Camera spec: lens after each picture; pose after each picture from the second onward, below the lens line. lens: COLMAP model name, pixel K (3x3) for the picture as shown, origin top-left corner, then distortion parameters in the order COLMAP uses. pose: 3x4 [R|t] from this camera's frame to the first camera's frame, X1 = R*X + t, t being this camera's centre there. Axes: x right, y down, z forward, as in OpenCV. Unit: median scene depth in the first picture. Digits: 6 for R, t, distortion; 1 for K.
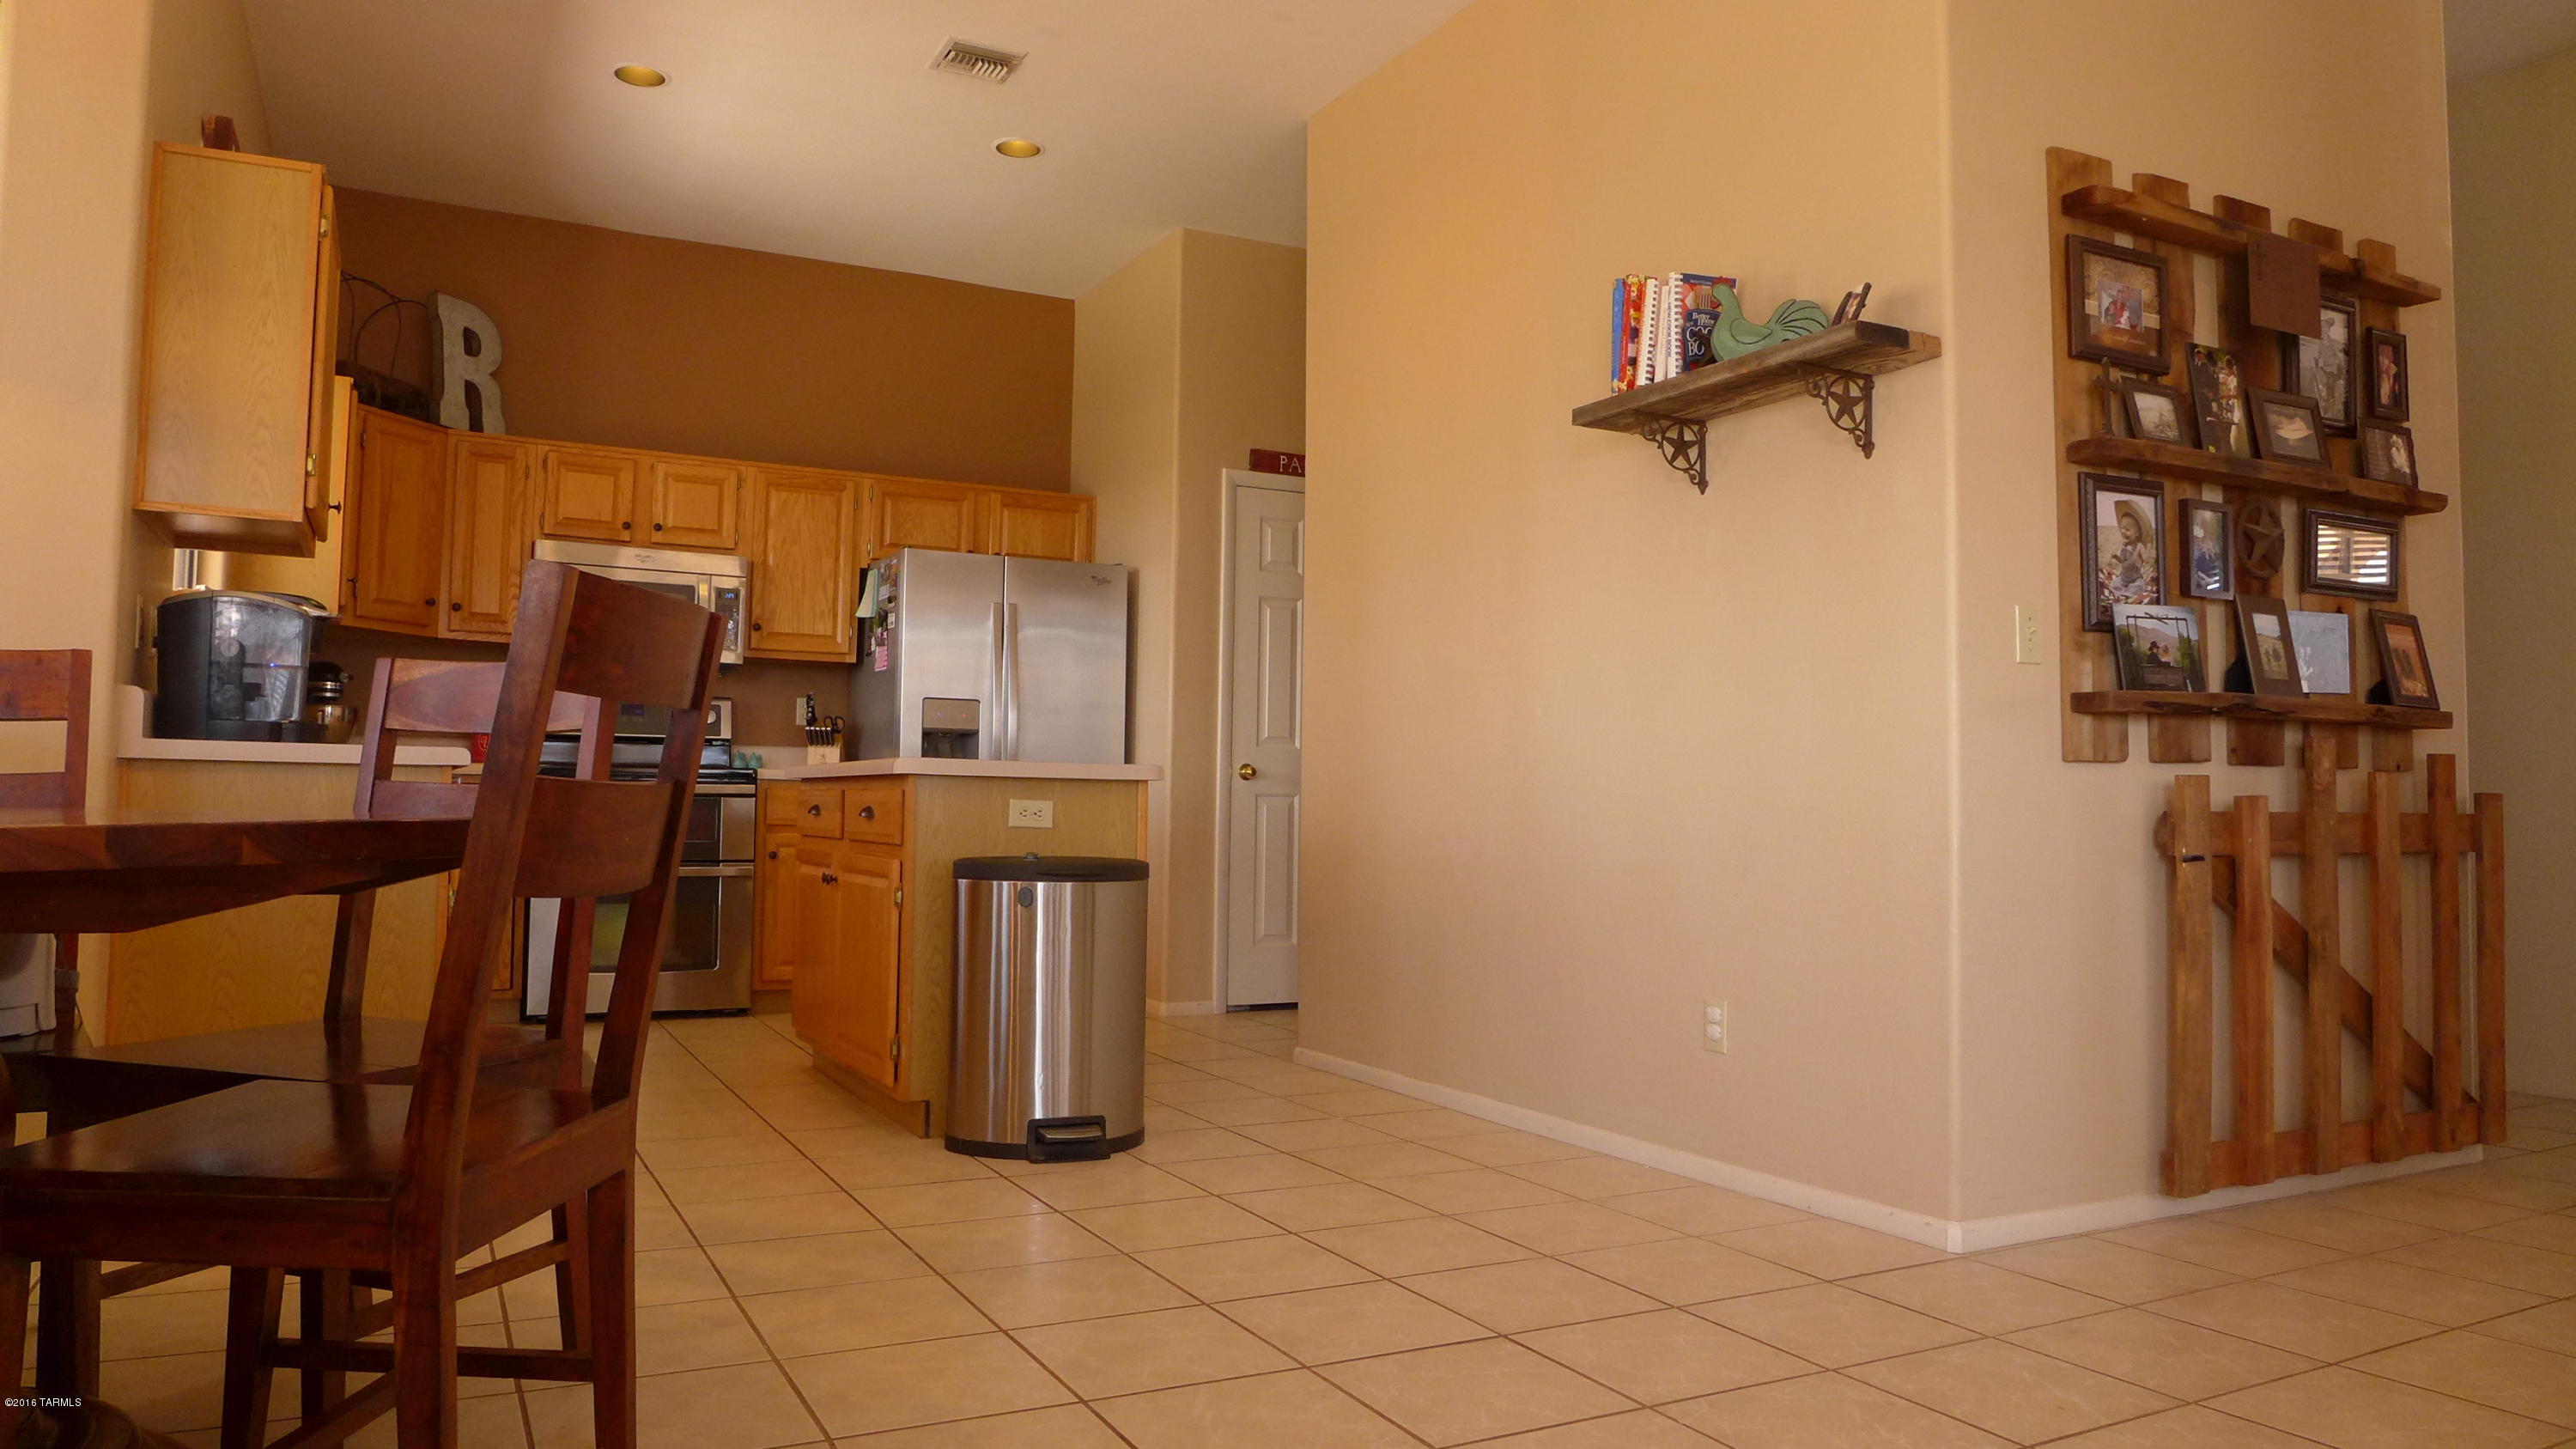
lens RADIAL K [[1695.7, 0, 1299.3], [0, 1695.7, 723.6], [0, 0, 1]] dist [-0.058493, 0.017296]
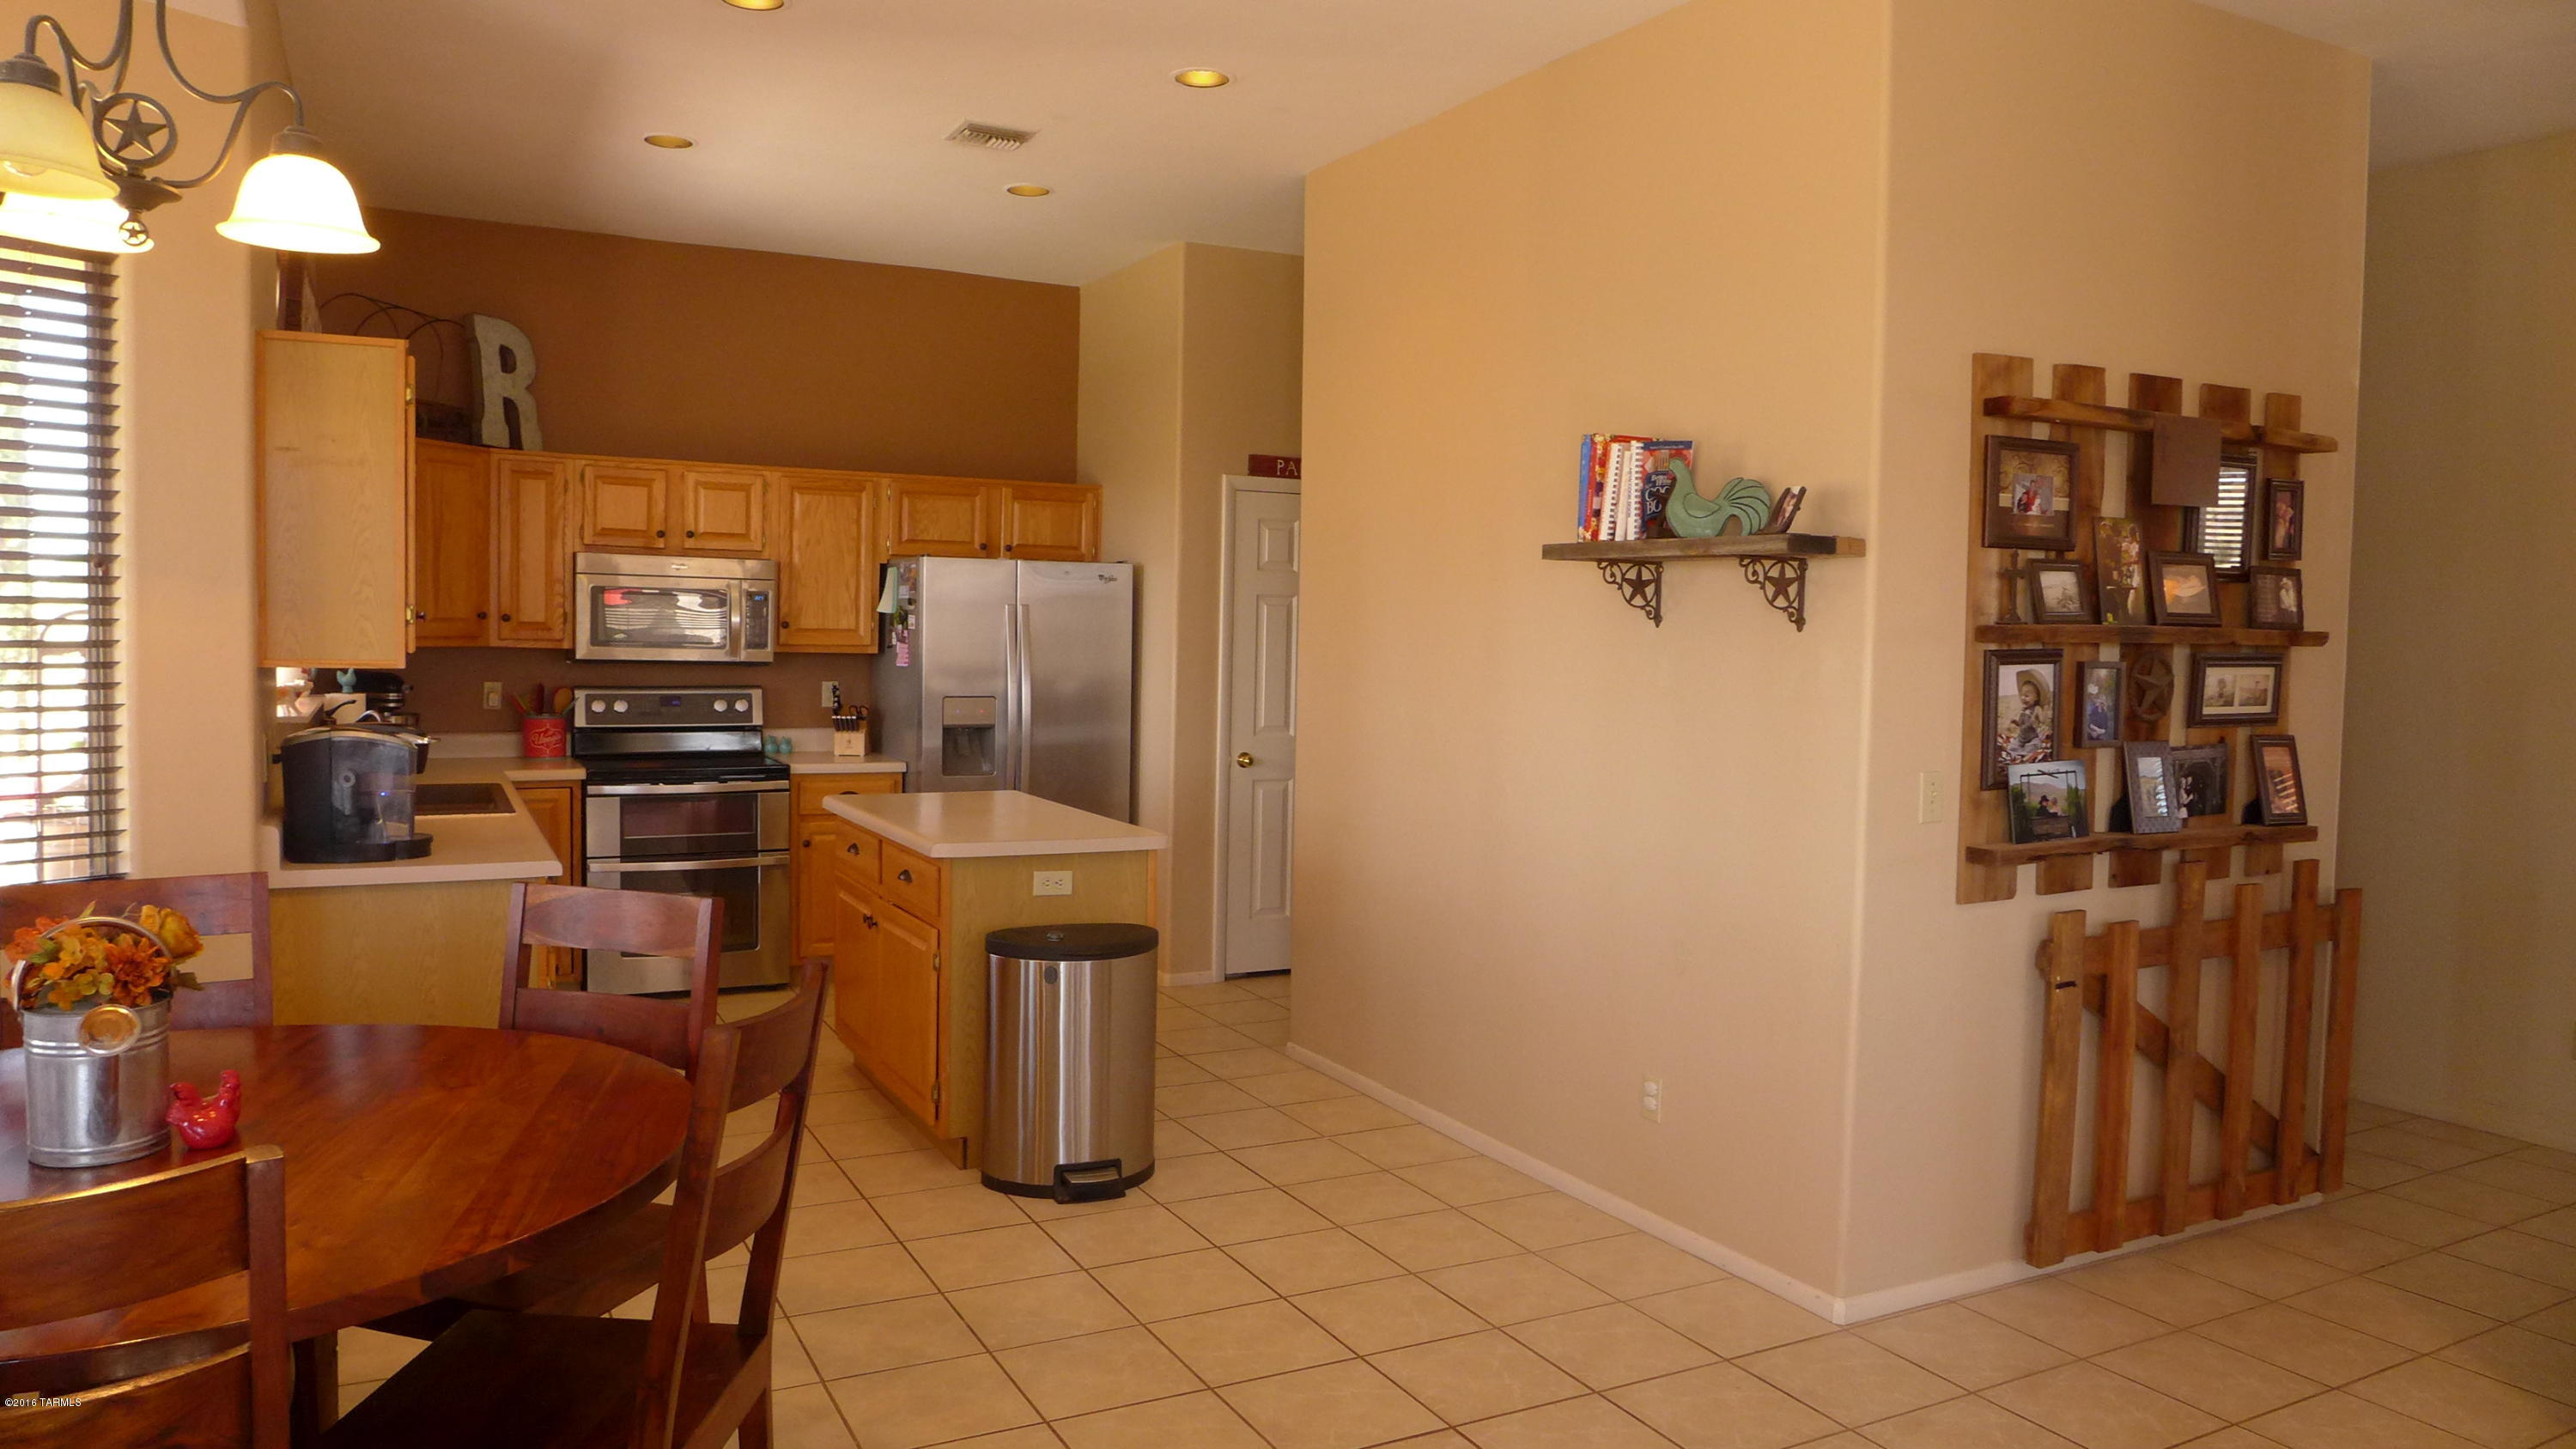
lens RADIAL K [[1695.7, 0, 1298.8], [0, 1695.7, 723.2], [0, 0, 1]] dist [-0.058493, 0.017296]
pose [[0.999962, 0.008154, 0.003057, 0.000168], [-0.008433, 0.994246, 0.106789, -0.119803], [-0.002168, -0.106811, 0.994277, -0.071467]]
